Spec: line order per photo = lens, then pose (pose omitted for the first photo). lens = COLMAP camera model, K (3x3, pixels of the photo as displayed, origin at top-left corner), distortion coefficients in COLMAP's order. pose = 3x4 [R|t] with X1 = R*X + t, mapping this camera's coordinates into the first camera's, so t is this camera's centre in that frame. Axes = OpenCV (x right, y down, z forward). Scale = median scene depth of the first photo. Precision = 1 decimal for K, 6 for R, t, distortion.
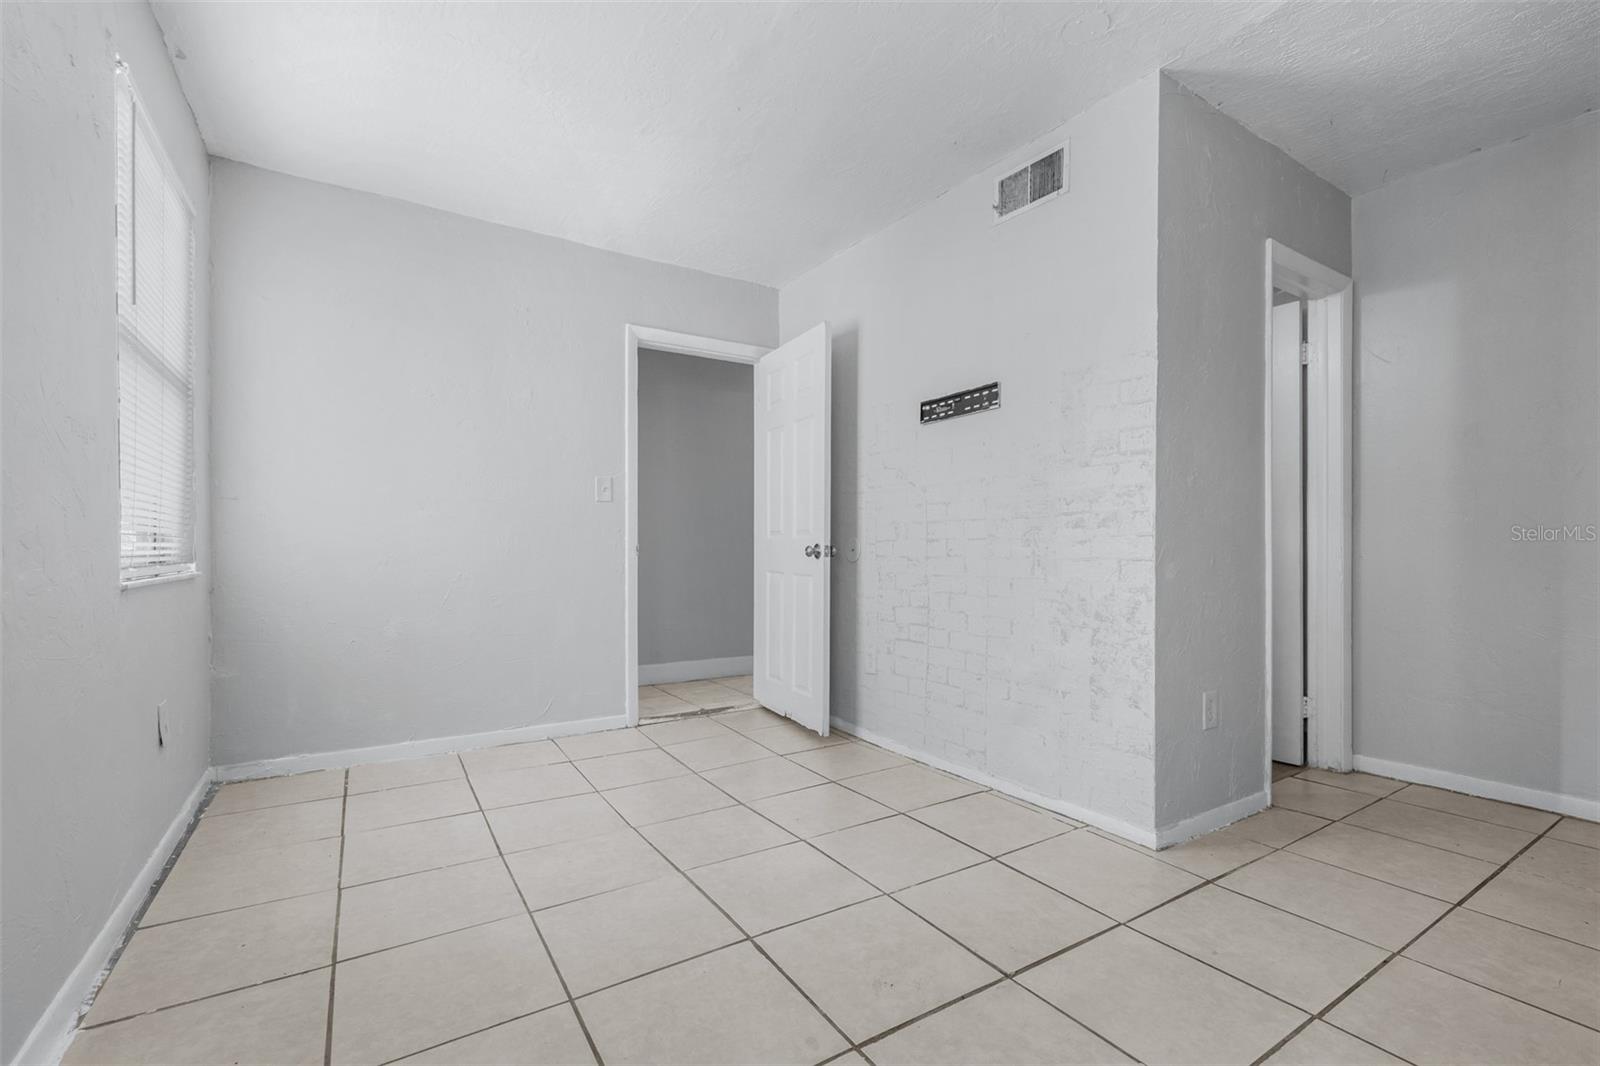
lens RADIAL K [[707.0, 0, 801.9], [0, 707.0, 544.6], [0, 0, 1]] dist [0.003082, -0.001533]
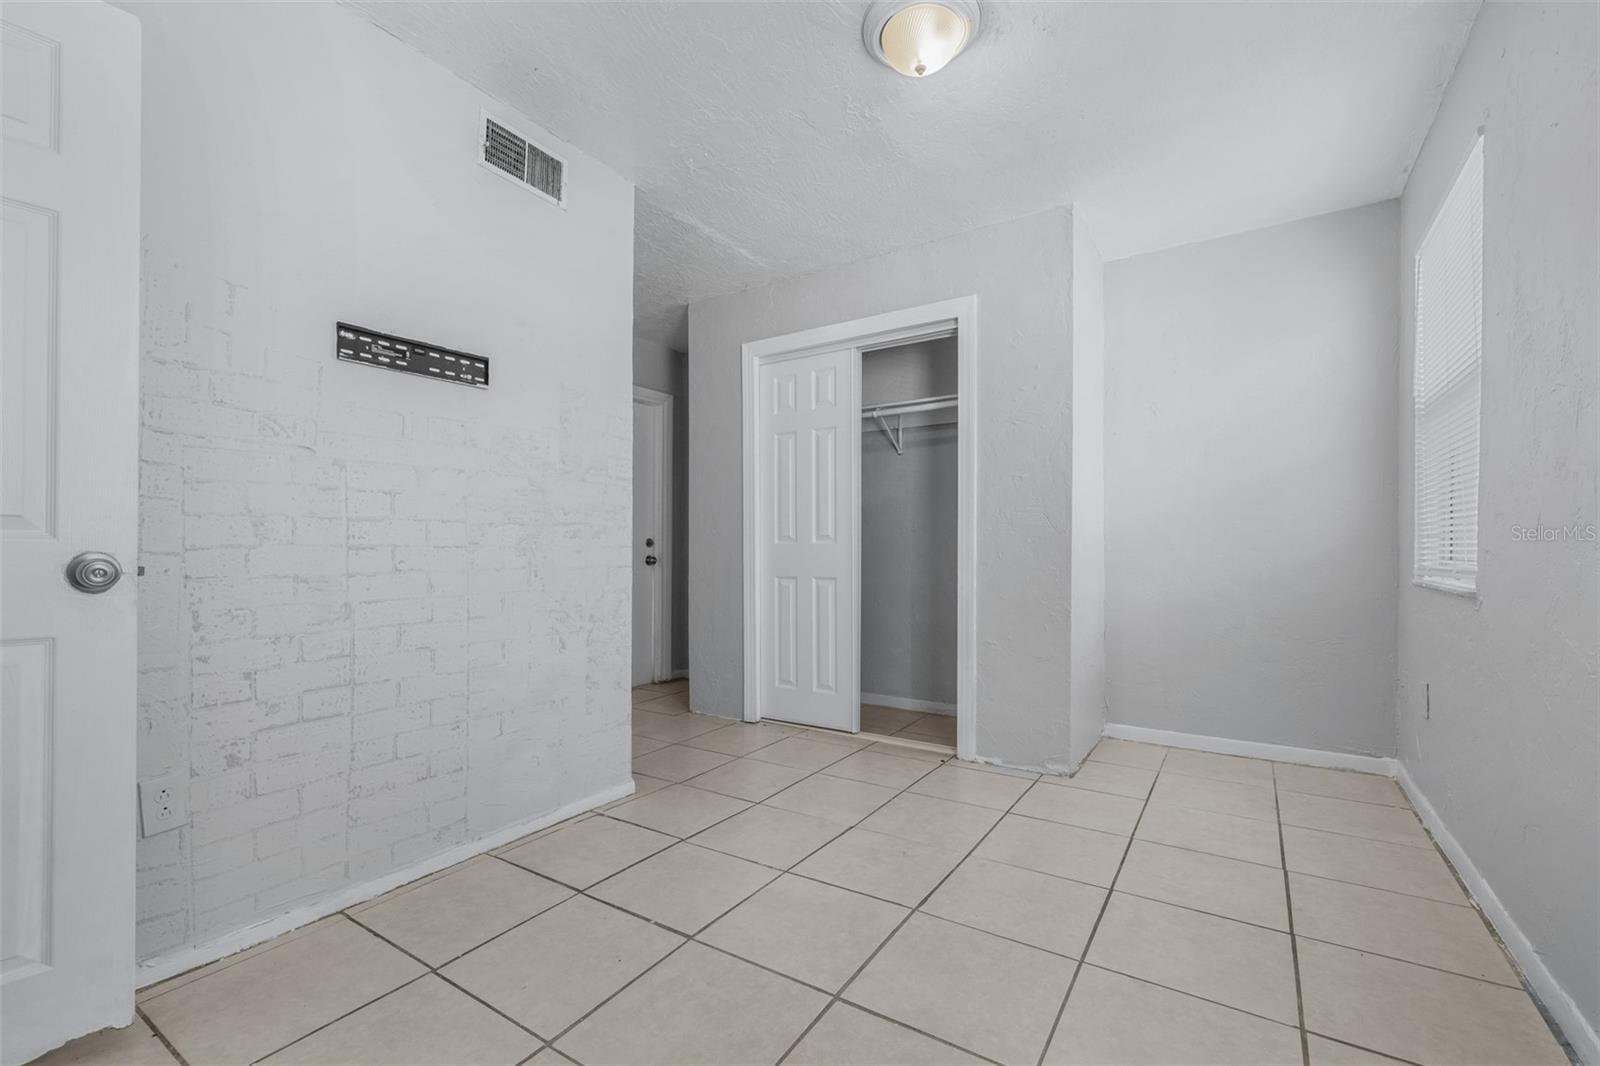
lens RADIAL K [[707.0, 0, 796.1], [0, 707.0, 540.3], [0, 0, 1]] dist [0.003082, -0.001533]
pose [[-0.420353, 0.009329, 0.907313, -0.668210], [-0.006136, 0.999895, -0.013124, -0.008002], [-0.907340, -0.011084, -0.420252, 1.085341]]
